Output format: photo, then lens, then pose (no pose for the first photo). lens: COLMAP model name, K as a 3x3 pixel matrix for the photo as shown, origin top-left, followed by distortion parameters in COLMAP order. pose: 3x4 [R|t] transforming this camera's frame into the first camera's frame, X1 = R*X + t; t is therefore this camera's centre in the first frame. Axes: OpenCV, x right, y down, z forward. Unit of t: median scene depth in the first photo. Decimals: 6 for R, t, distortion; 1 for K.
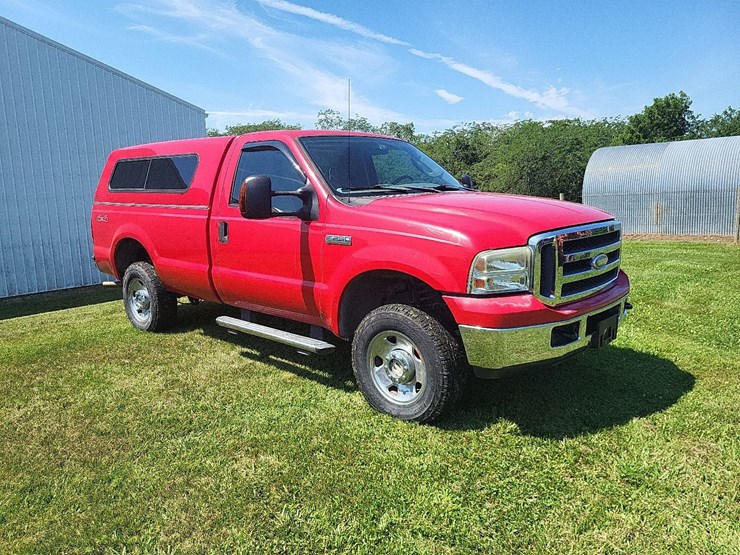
lens RADIAL K [[590.1, 0, 353.7], [0, 590.1, 267.6], [0, 0, 1]] dist [0.053769, -0.023429]
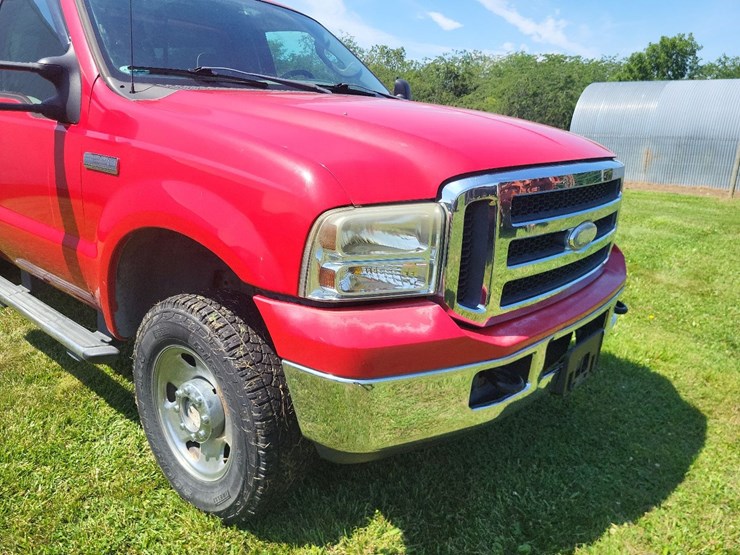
lens RADIAL K [[590.1, 0, 371.1], [0, 590.1, 273.3], [0, 0, 1]] dist [0.053769, -0.023429]
pose [[0.996624, 0.052894, 0.062785, 0.160092], [-0.060368, 0.990466, 0.123829, -0.026339], [-0.055636, -0.127201, 0.990315, 0.396639]]
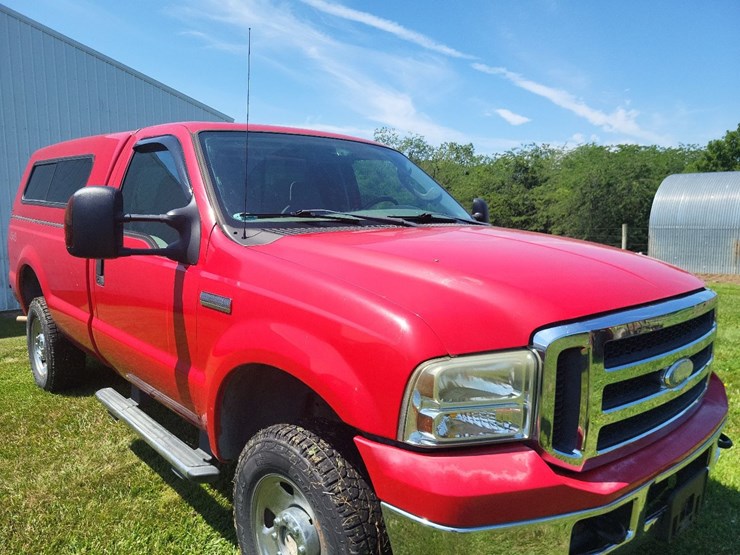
lens RADIAL K [[590.1, 0, 366.7], [0, 590.1, 284.6], [0, 0, 1]] dist [0.053769, -0.023429]
pose [[0.996256, 0.050733, -0.069996, 0.142129], [-0.050882, 0.998705, -0.000339, -0.062221], [0.069888, 0.003899, 0.997547, 0.373559]]
